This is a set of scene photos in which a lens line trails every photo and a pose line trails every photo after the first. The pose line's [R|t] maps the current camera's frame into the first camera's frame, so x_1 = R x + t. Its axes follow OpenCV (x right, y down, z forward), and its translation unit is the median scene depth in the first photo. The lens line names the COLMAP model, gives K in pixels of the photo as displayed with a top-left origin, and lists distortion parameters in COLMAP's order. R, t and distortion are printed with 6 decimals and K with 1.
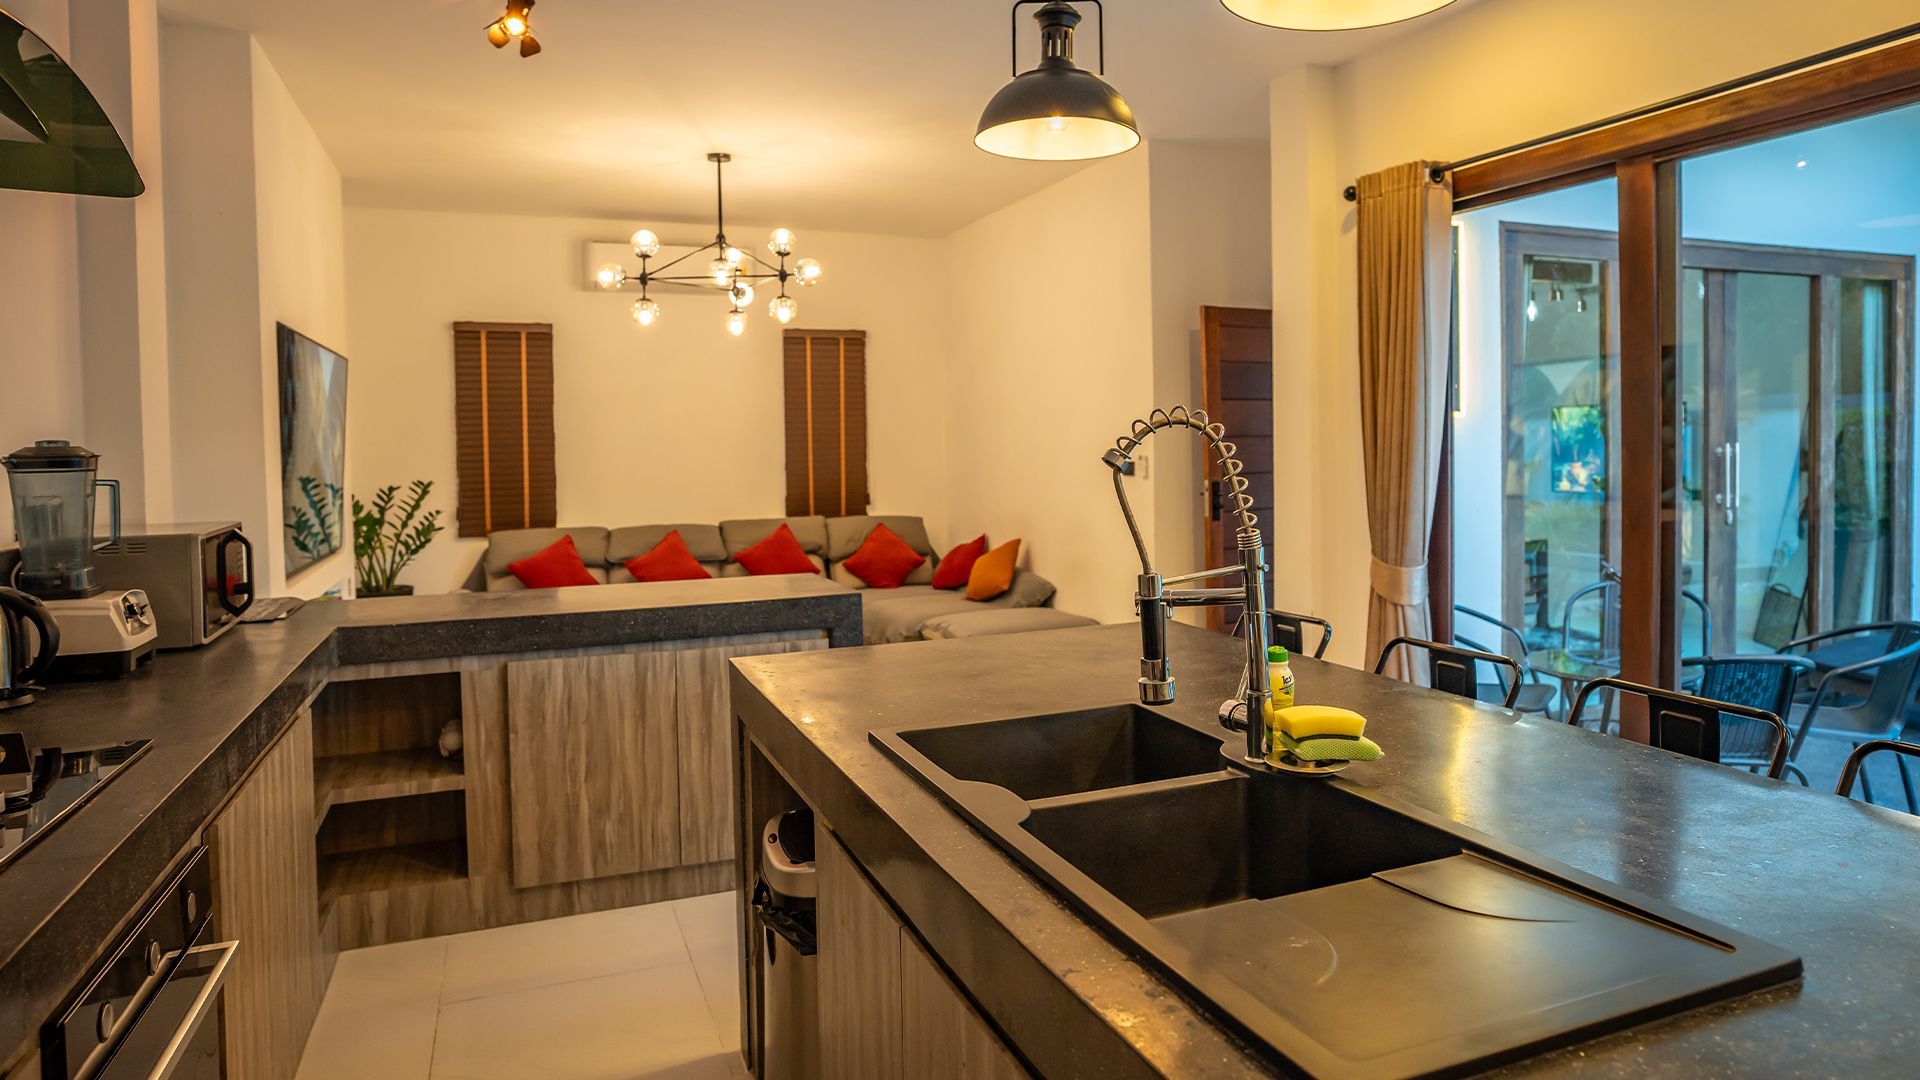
lens RADIAL K [[1169.6, 0, 982.5], [0, 1169.6, 482.0], [0, 0, 1]] dist [0.002263, 0.002728]
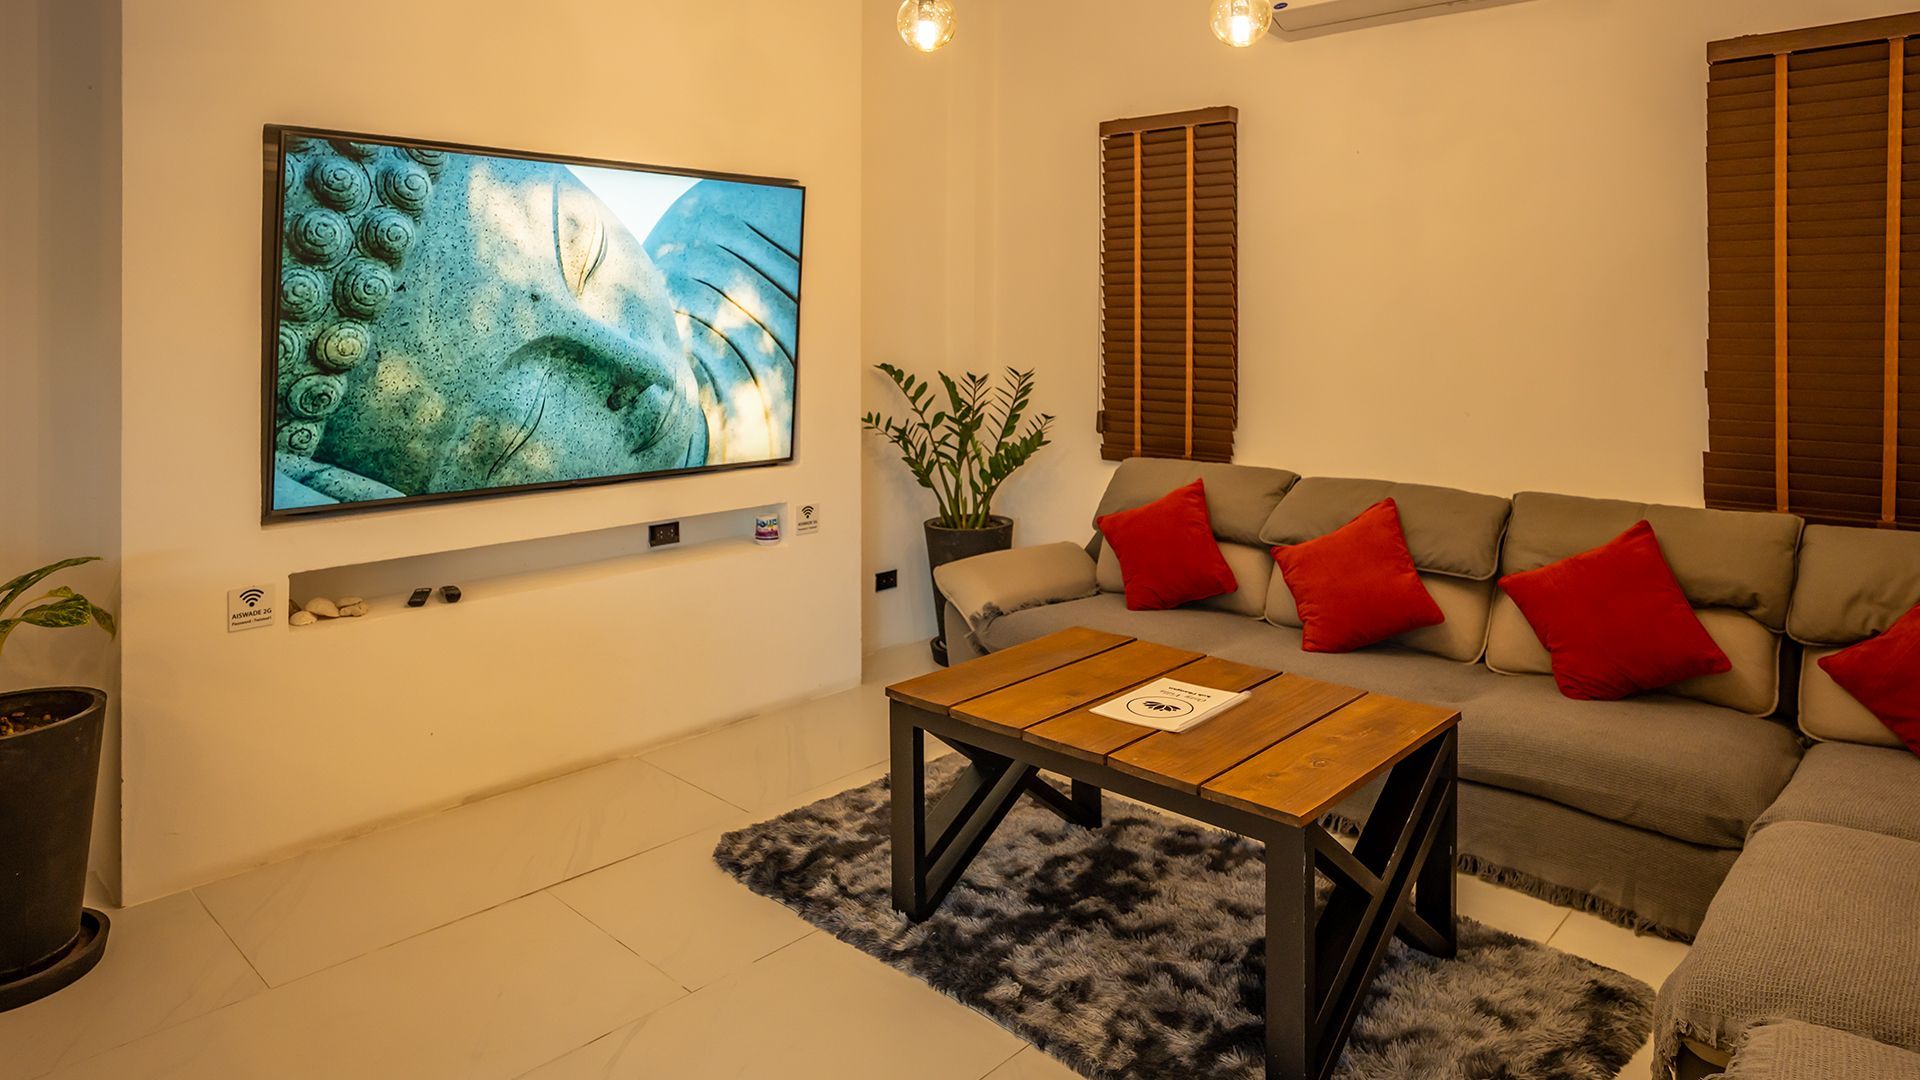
lens RADIAL K [[1175.3, 0, 947.6], [0, 1175.3, 306.8], [0, 0, 1]] dist [-0.028434, 0.020189]
pose [[0.422318, 0.009886, -0.906394, 0.148093], [-0.042461, 0.999059, -0.008887, -0.039700], [0.905453, 0.042240, 0.422340, 0.981583]]
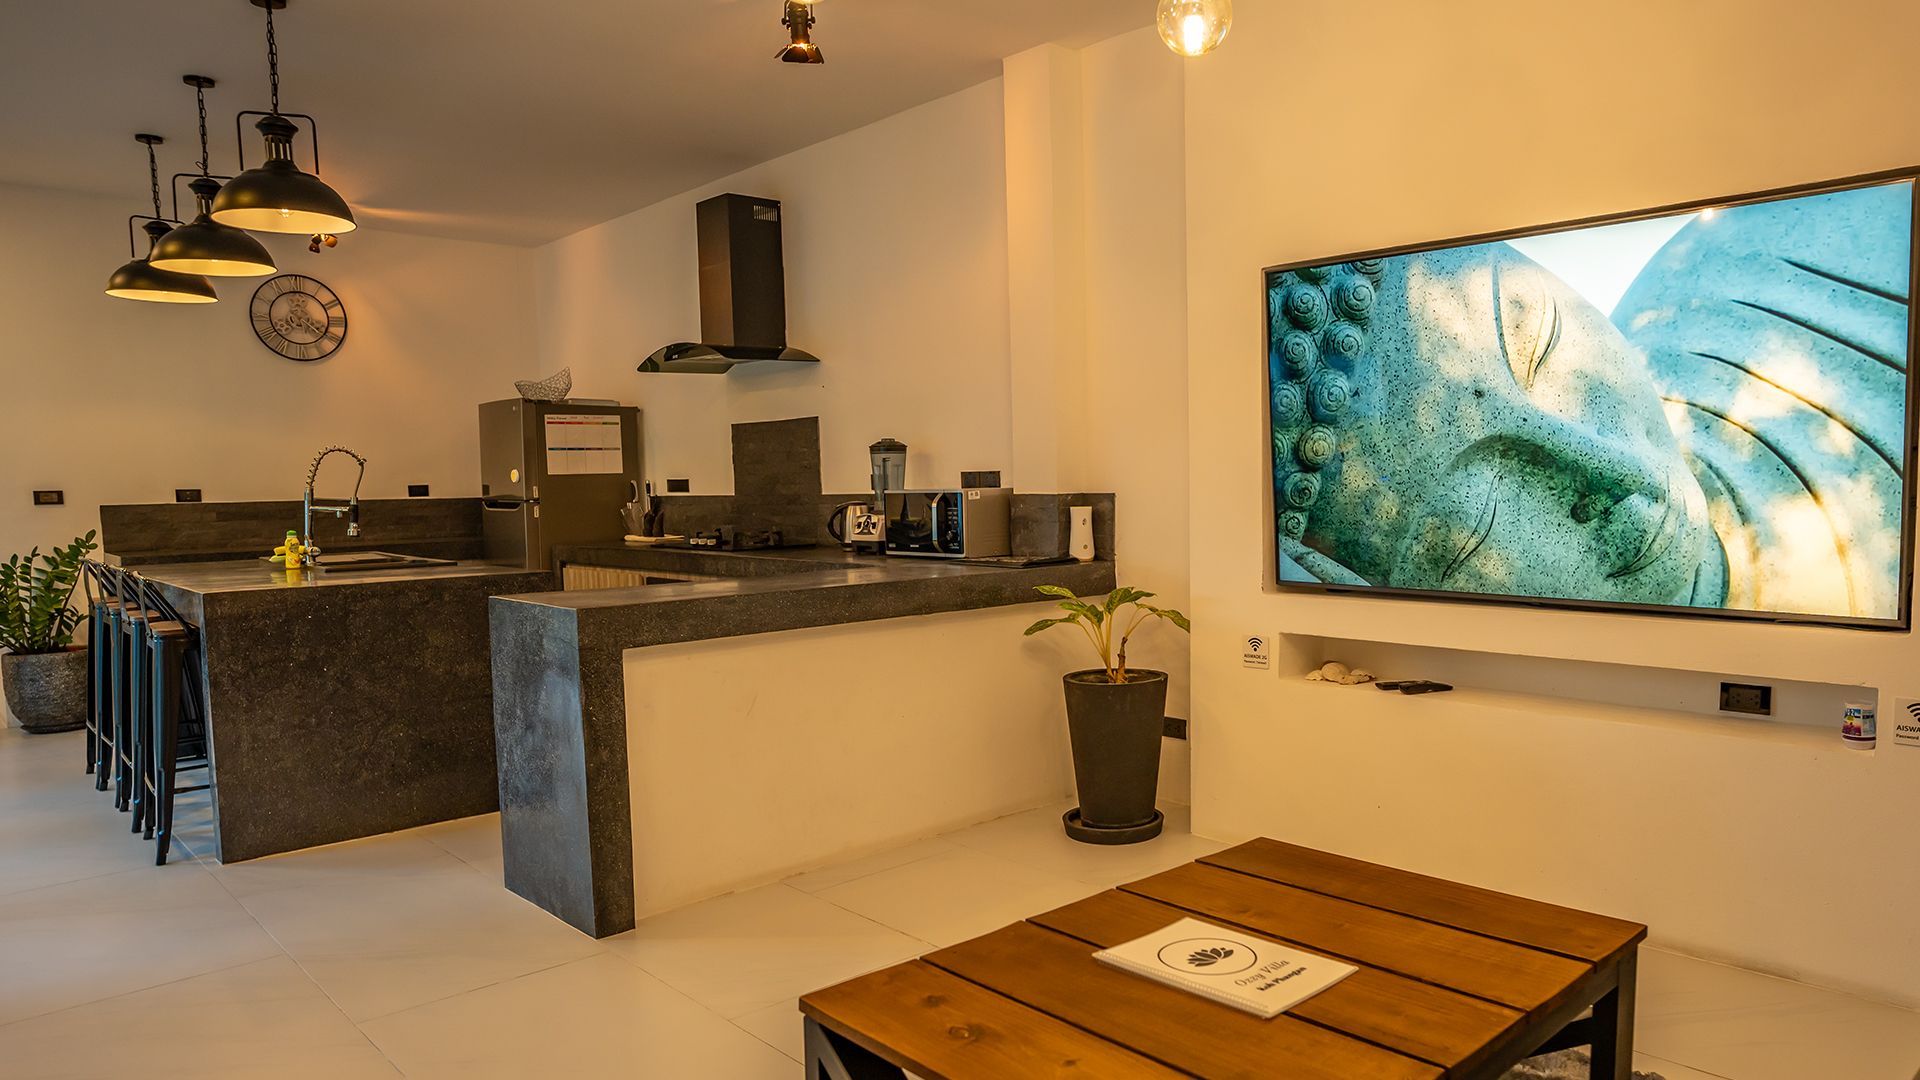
lens RADIAL K [[1256.9, 0, 1040.5], [0, 1256.9, 579.7], [0, 0, 1]] dist [-0.031682, 0.003259]
pose [[-0.923219, 0.071581, -0.377549, -0.101050], [0.023678, 0.991227, 0.130031, -0.034534], [0.383545, 0.111107, -0.916814, 1.618402]]
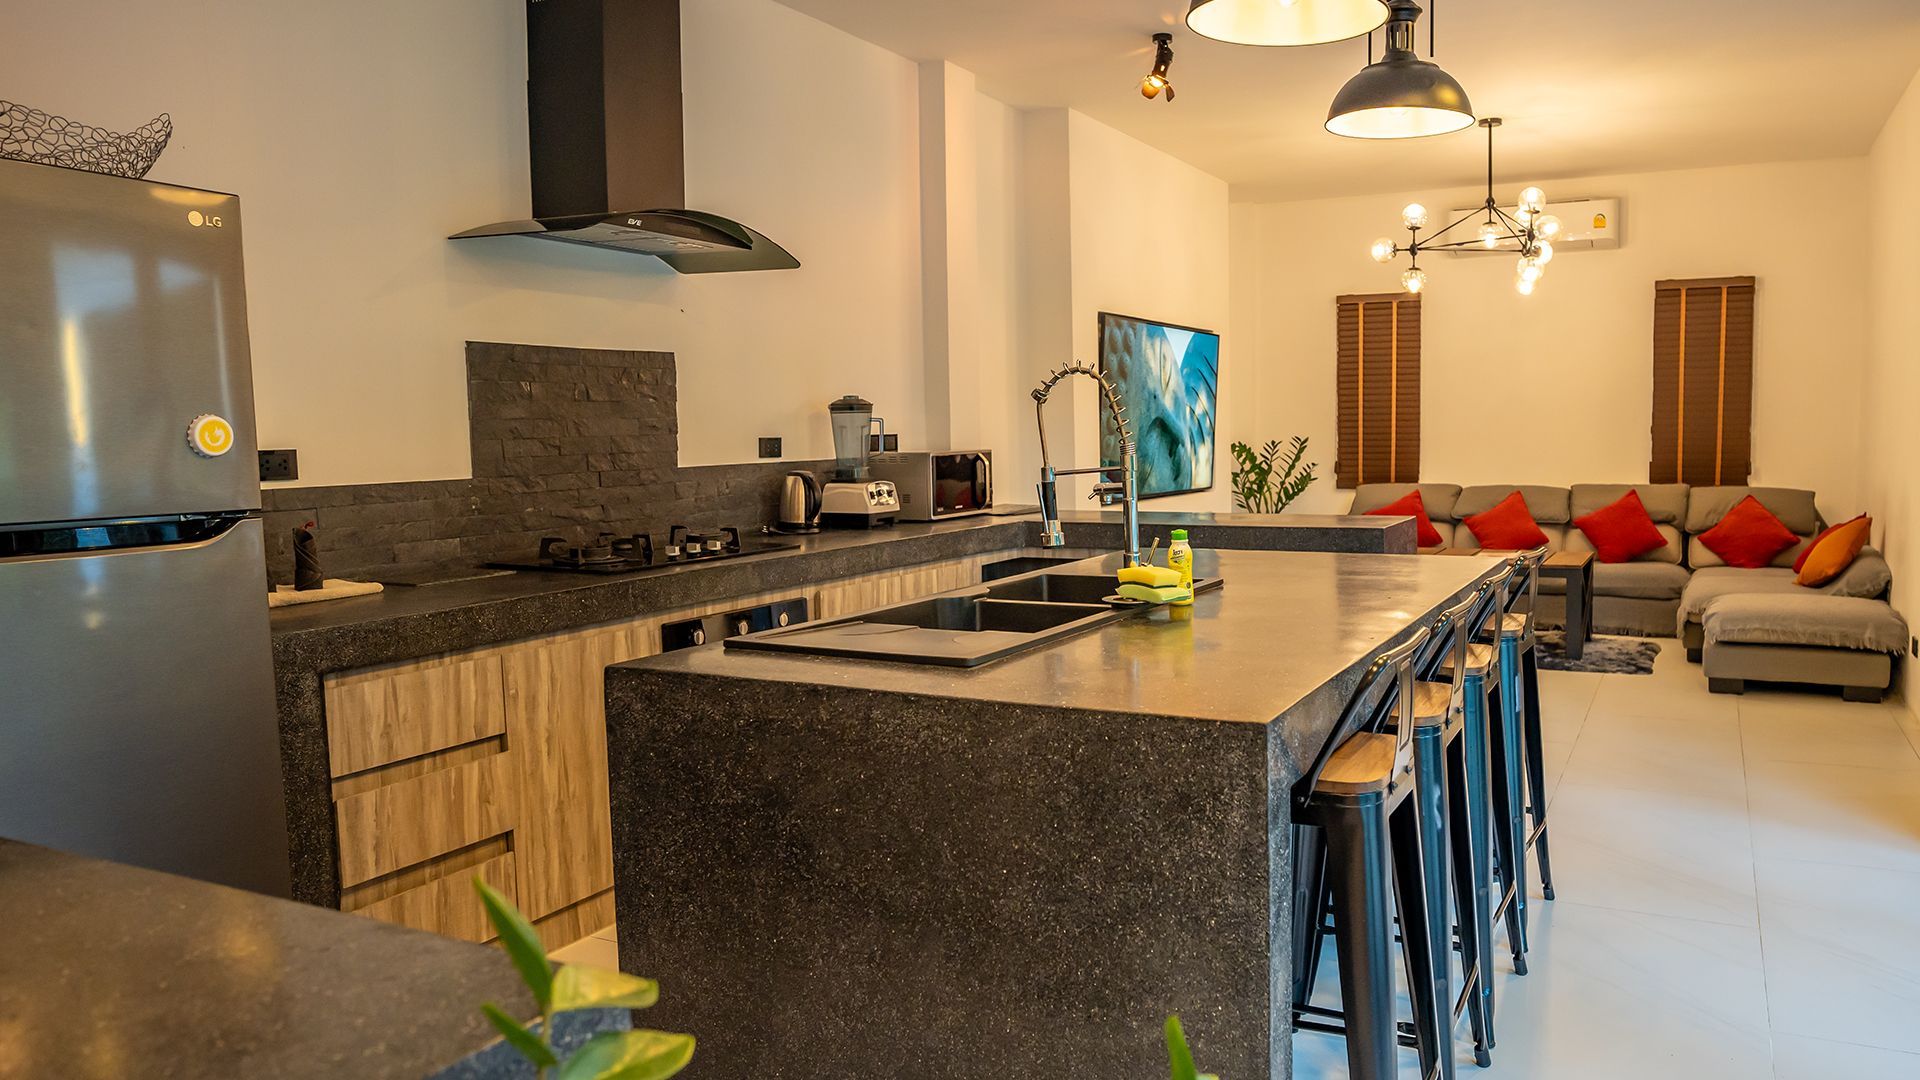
lens RADIAL K [[1322.8, 0, 1119.2], [0, 1322.8, 552.4], [0, 0, 1]] dist [-0.036673, 0.005113]
pose [[0.692879, 0.076361, -0.716999, 0.496125], [-0.024950, 0.996320, 0.081998, 0.014525], [0.720622, -0.038926, 0.692235, -0.058467]]
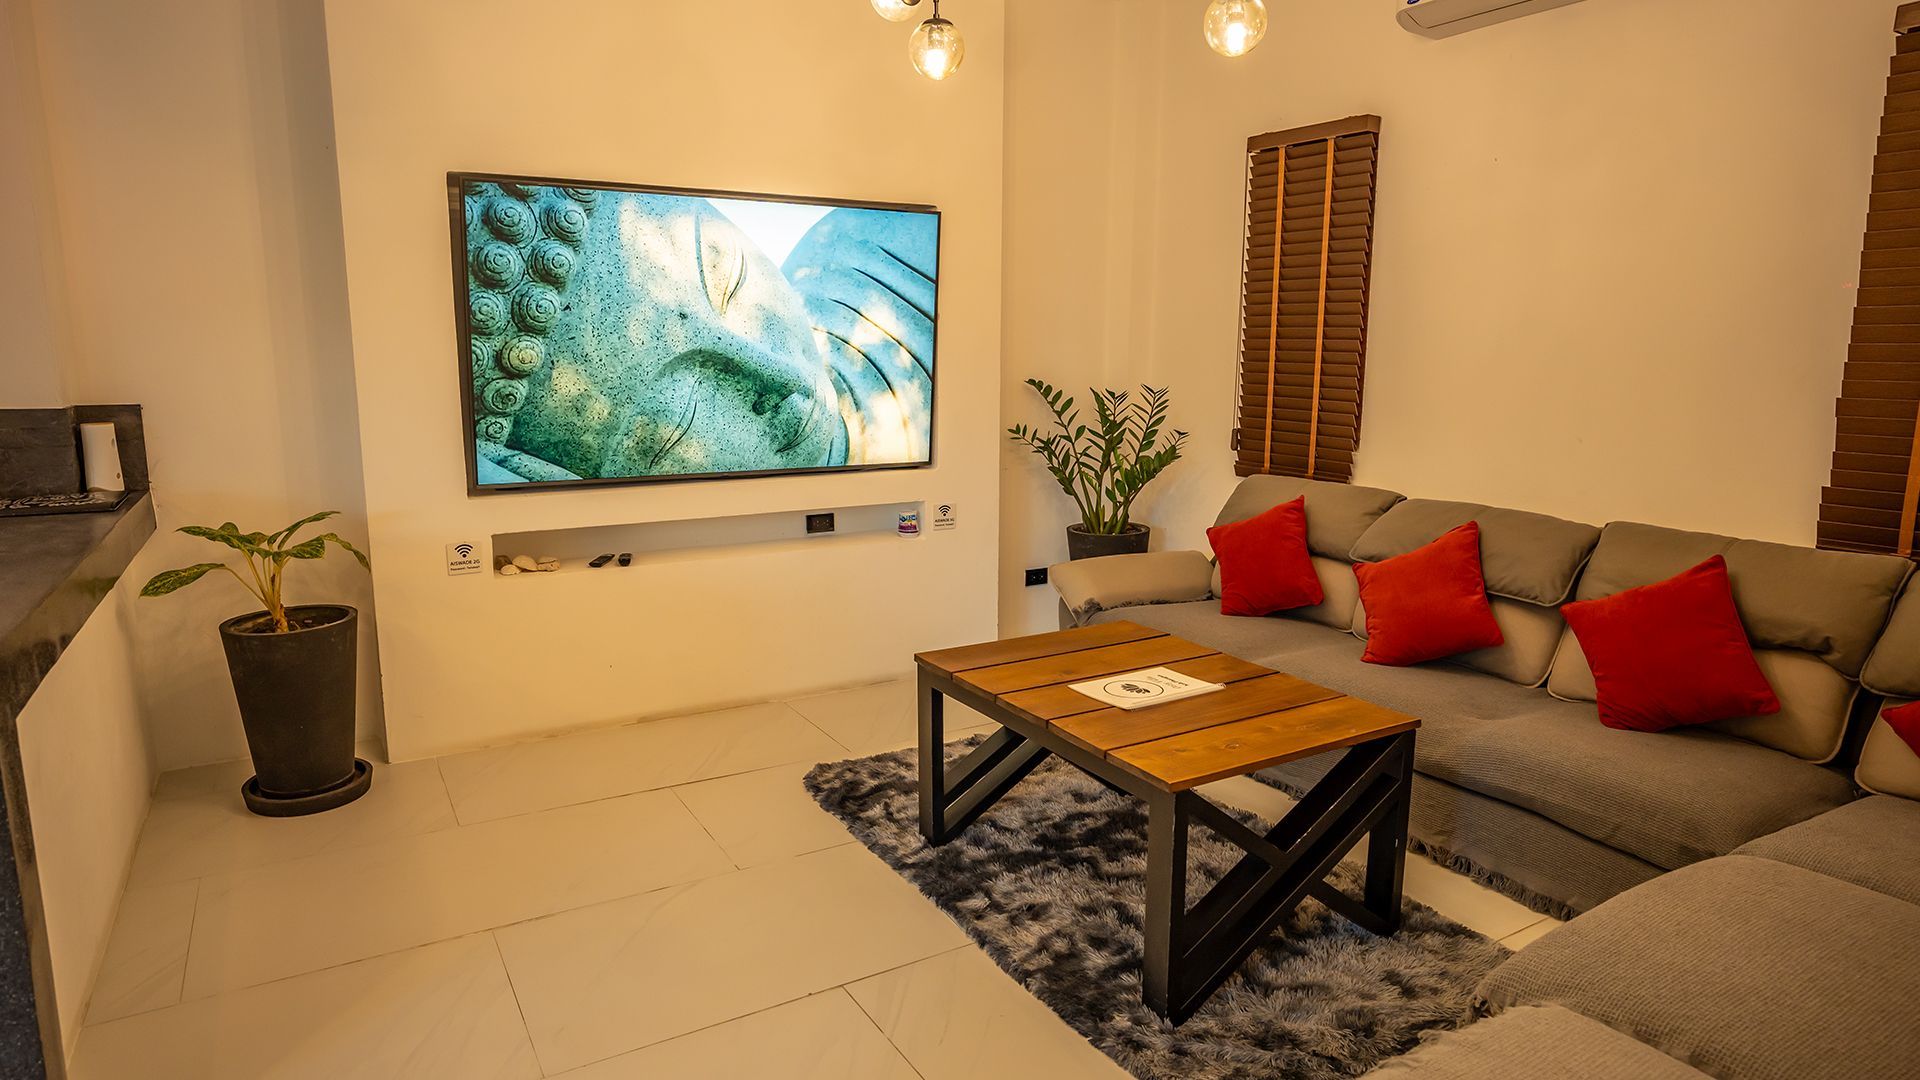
lens RADIAL K [[1118.4, 0, 956.9], [0, 1118.4, 531.1], [0, 0, 1]] dist [-0.027667, 0.027020]
pose [[0.155778, 0.184754, -0.970360, 0.226111], [-0.045773, 0.982648, 0.179745, -0.042159], [0.986731, 0.016416, 0.161532, 1.121359]]
